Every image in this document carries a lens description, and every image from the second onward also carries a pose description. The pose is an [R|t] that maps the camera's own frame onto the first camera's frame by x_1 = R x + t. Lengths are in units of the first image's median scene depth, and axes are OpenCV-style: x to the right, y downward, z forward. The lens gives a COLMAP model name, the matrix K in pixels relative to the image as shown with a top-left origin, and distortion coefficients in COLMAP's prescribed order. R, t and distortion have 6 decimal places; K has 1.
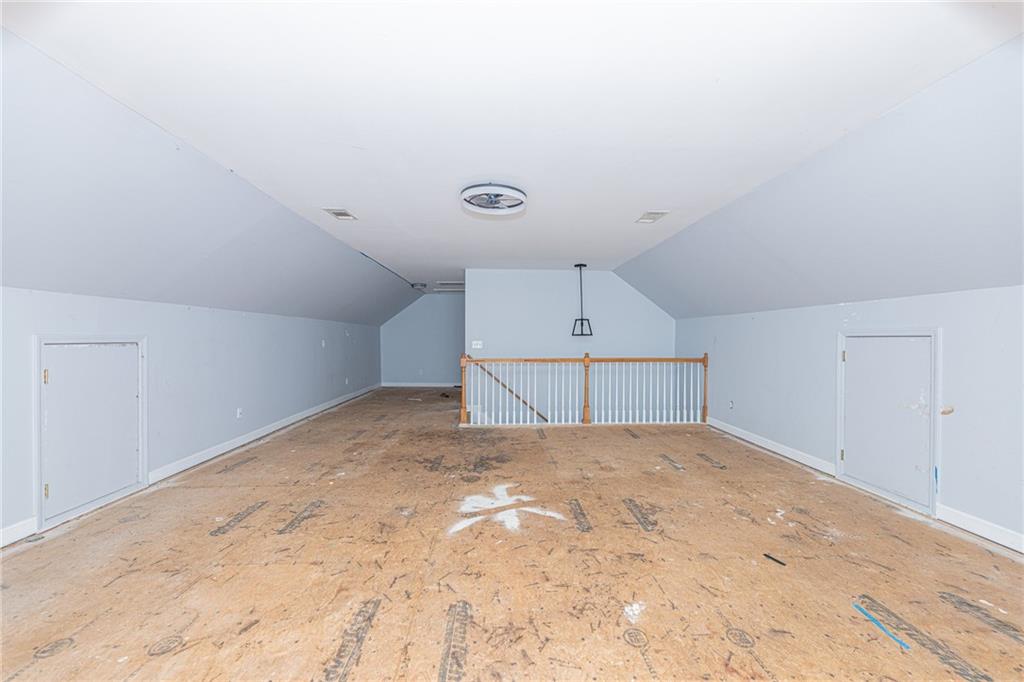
lens RADIAL K [[411.1, 0, 517.0], [0, 411.1, 340.6], [0, 0, 1]] dist [0.000318, 0.000031]
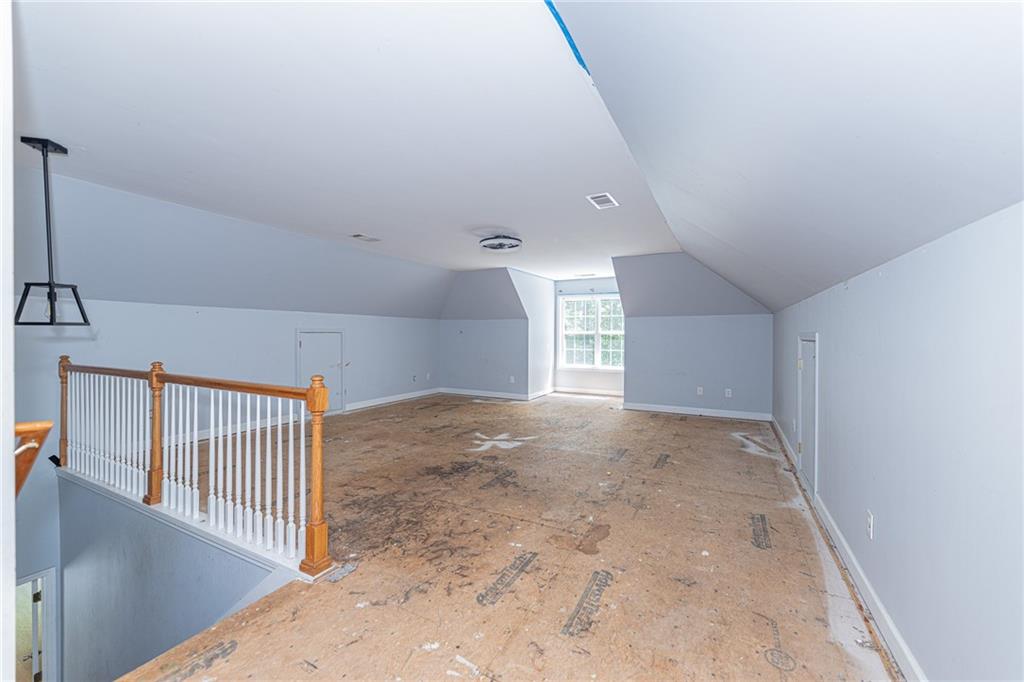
lens RADIAL K [[411.1, 0, 513.3], [0, 411.1, 336.3], [0, 0, 1]] dist [0.000318, 0.000031]
pose [[-0.862961, -0.007816, 0.505210, -0.675156], [-0.002920, 0.999941, 0.010483, -0.011046], [-0.505262, 0.007572, -0.862933, 1.778512]]
